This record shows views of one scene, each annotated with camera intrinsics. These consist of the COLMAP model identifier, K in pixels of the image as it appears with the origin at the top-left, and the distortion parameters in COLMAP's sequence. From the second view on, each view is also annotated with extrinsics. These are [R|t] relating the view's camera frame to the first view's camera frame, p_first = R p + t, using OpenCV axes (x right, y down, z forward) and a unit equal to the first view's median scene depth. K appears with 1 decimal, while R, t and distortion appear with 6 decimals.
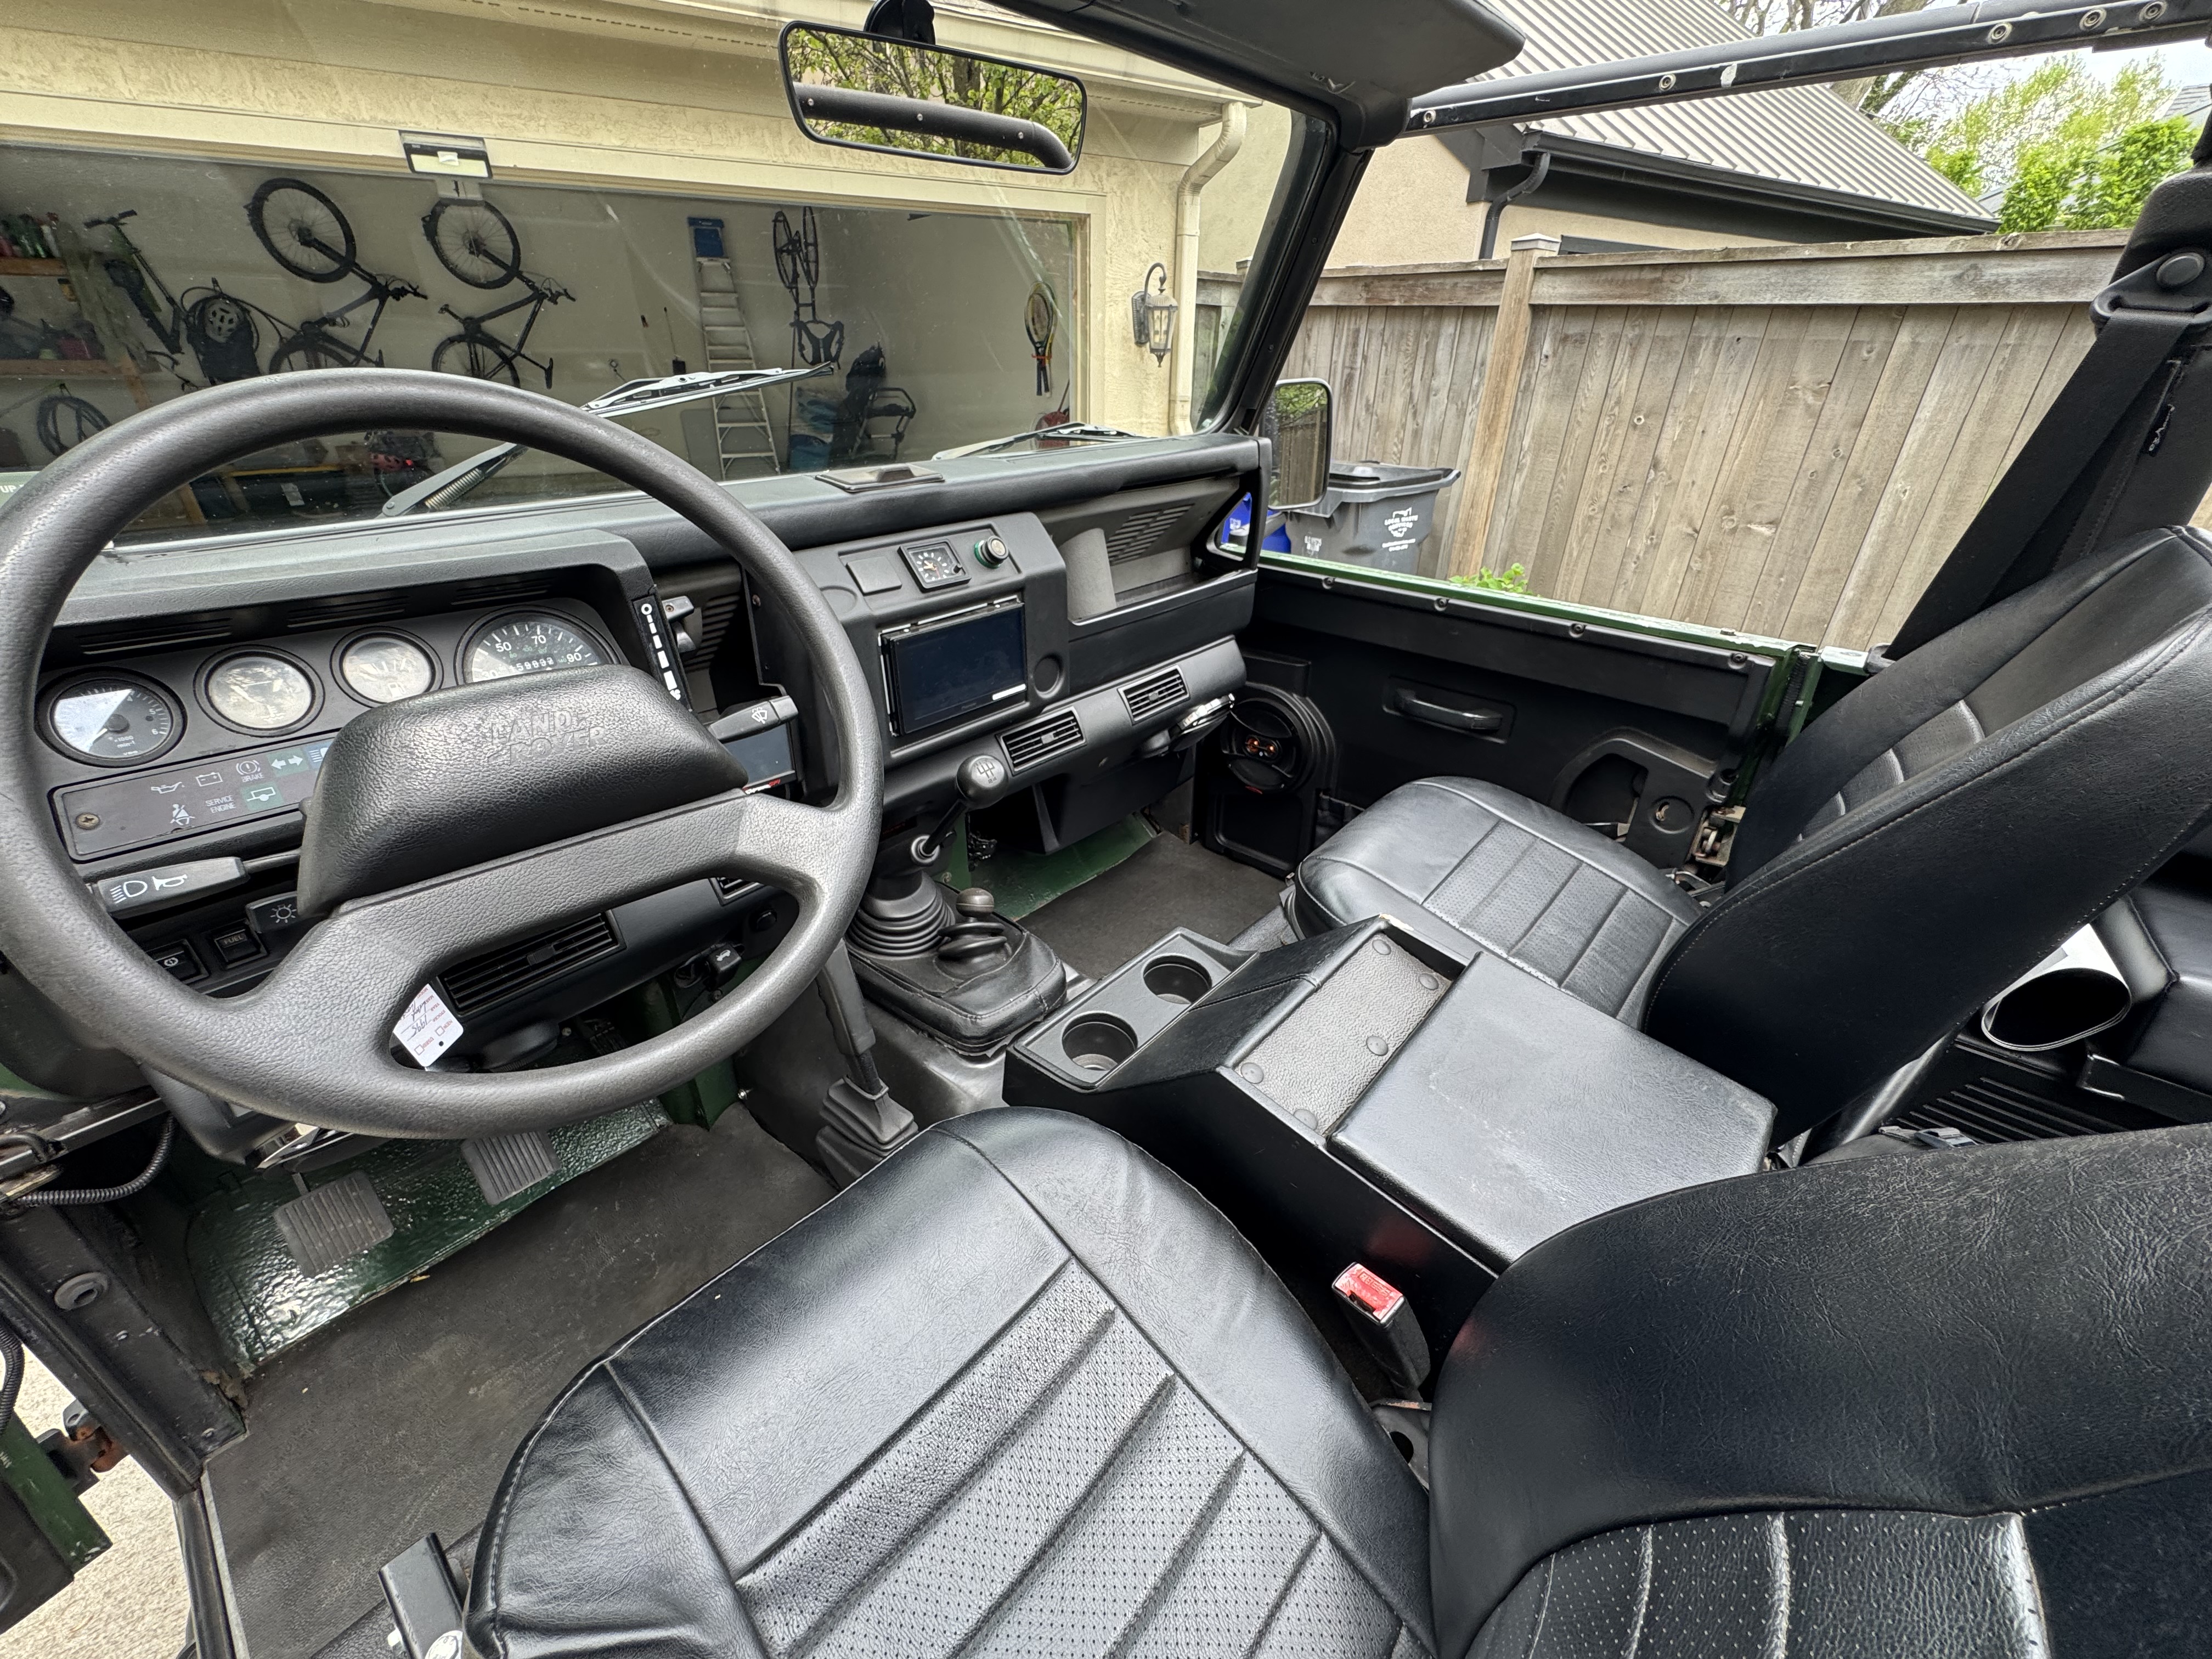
lens RADIAL K [[878.5, 0, 1106.0], [0, 878.5, 829.5], [0, 0, 1]] dist [-0.002136, -0.000152]
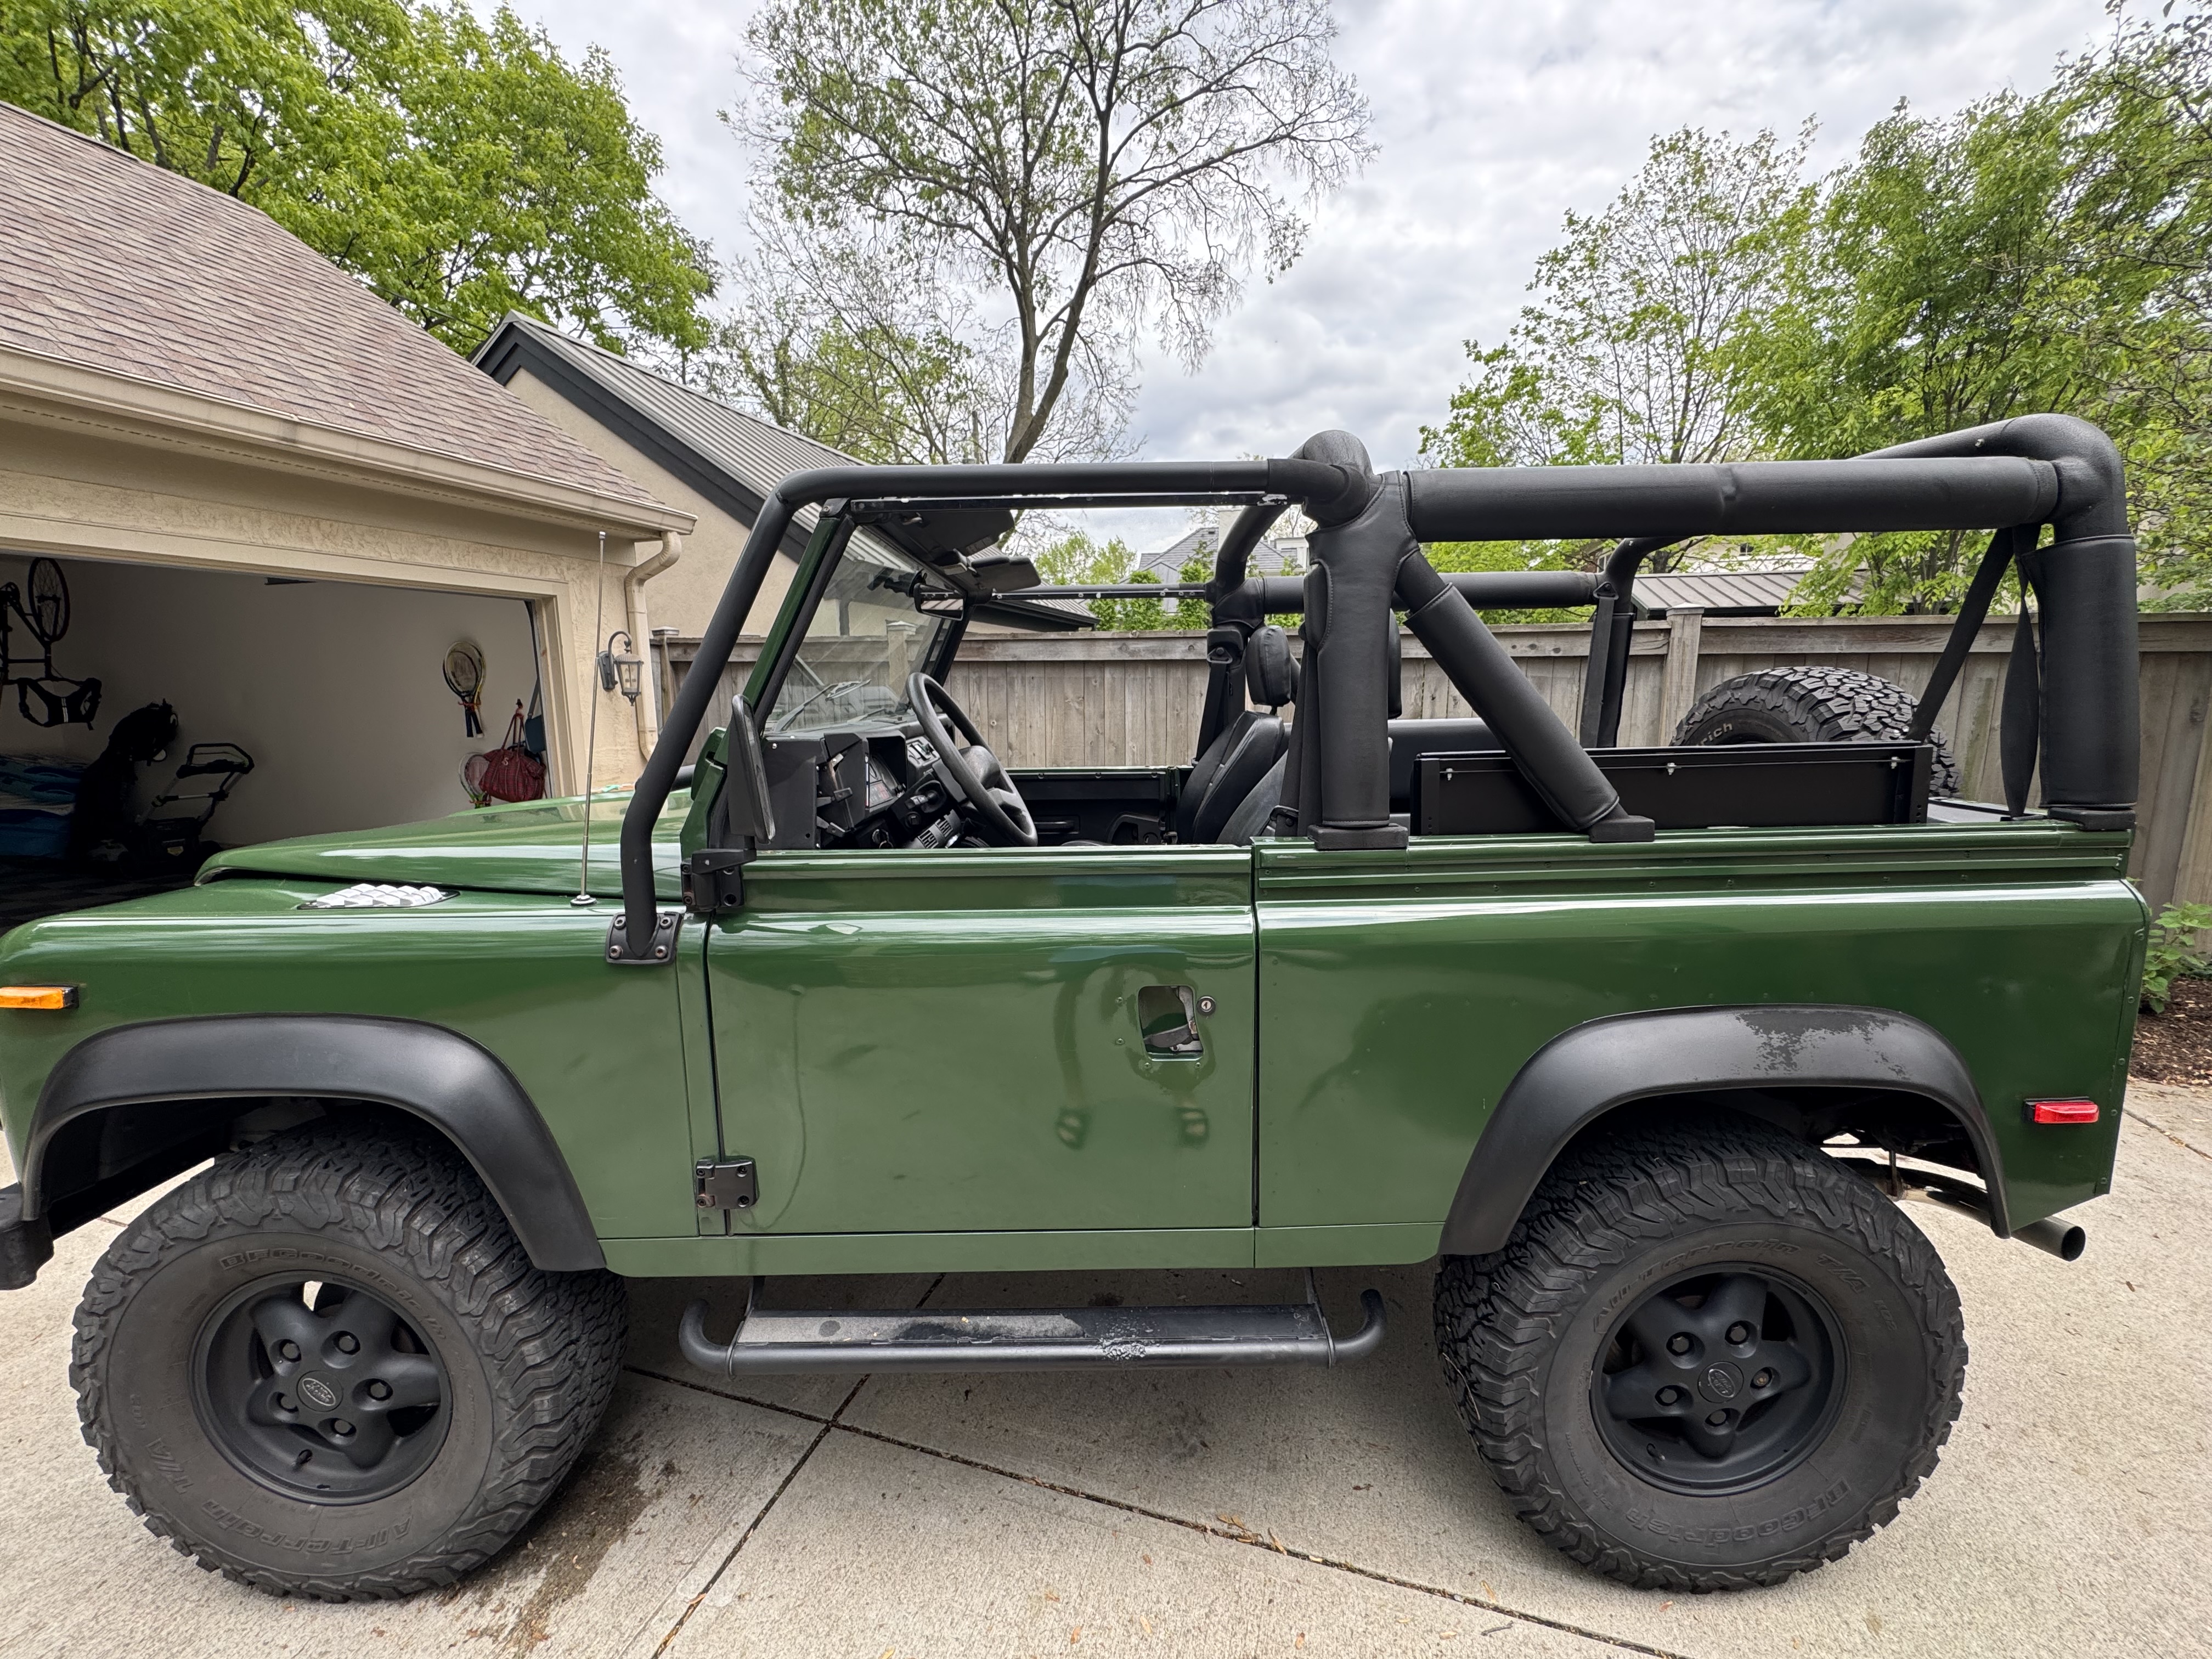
lens RADIAL K [[878.5, 0, 1106.0], [0, 878.5, 829.5], [0, 0, 1]] dist [-0.002136, -0.000152]
pose [[0.746268, -0.123336, 0.654120, -0.272553], [0.340667, 0.915004, -0.216131, 0.114757], [-0.571866, 0.384129, 0.724855, -0.187052]]
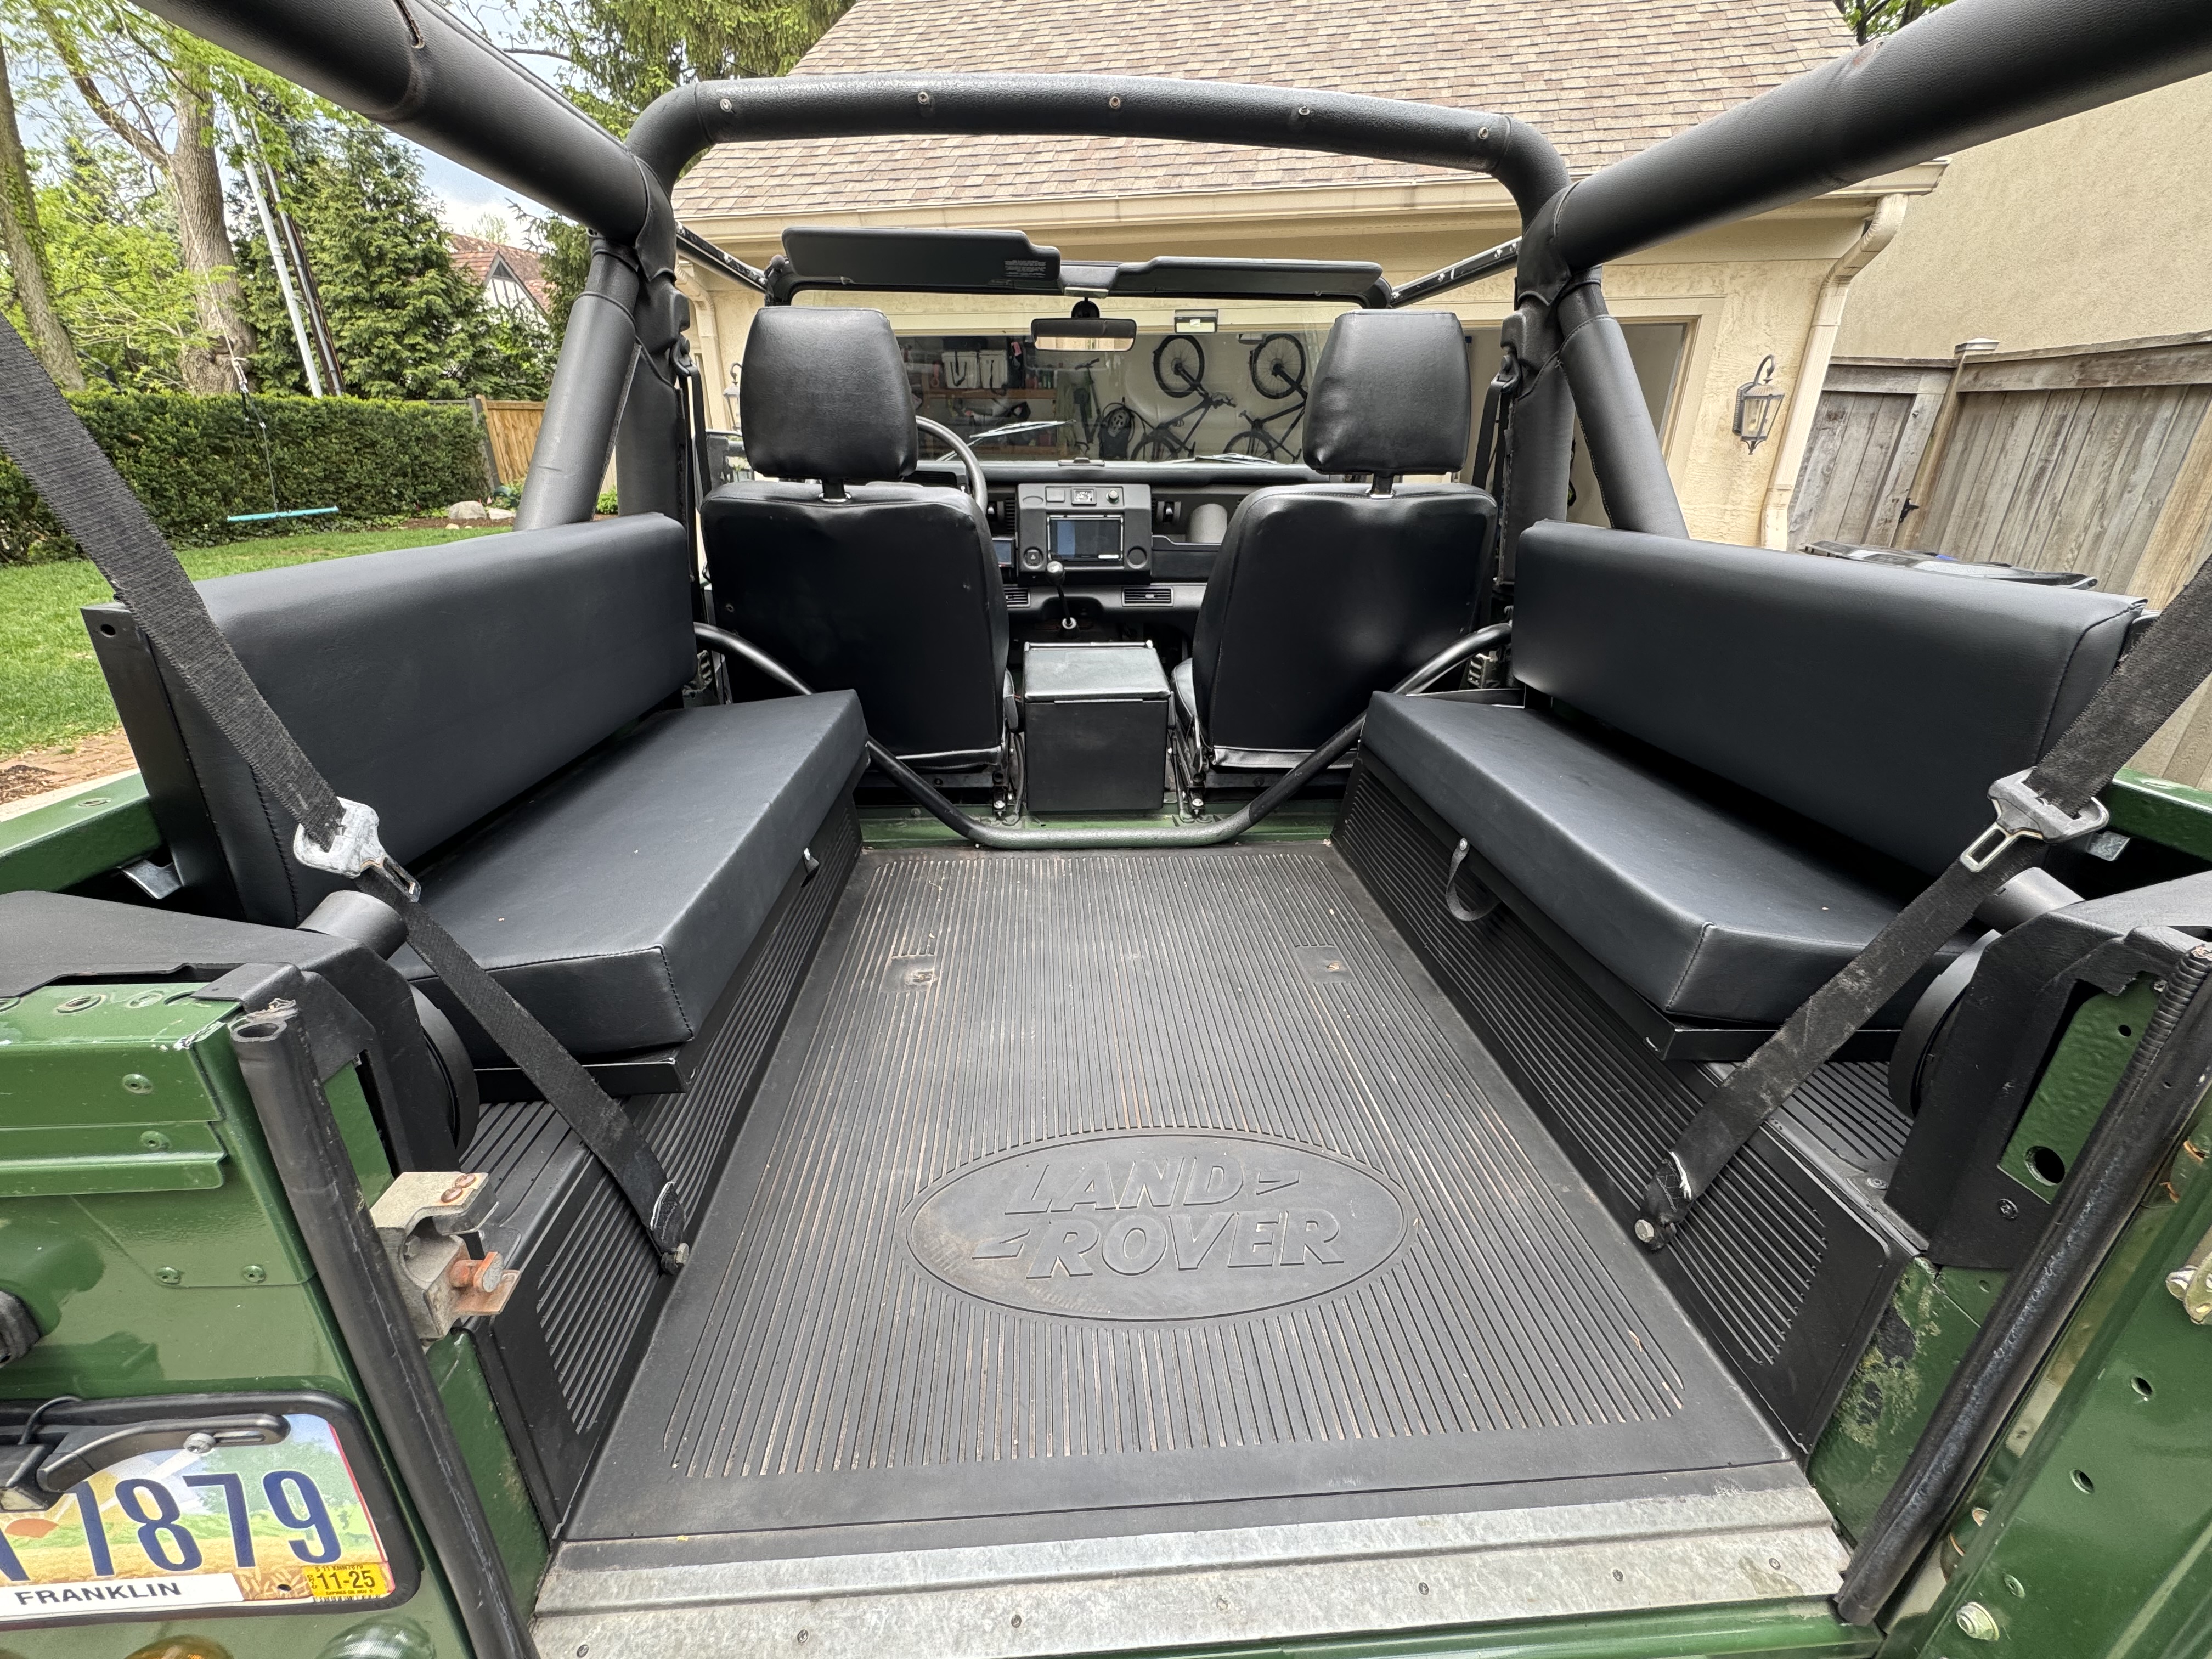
lens RADIAL K [[925.1, 0, 1106.0], [0, 925.1, 829.5], [0, 0, 1]] dist [-0.001232, -0.000025]
pose [[0.709142, 0.273885, -0.649696, 0.348763], [-0.345078, 0.938383, 0.018931, 0.099318], [0.614848, 0.210771, 0.759959, -0.146386]]
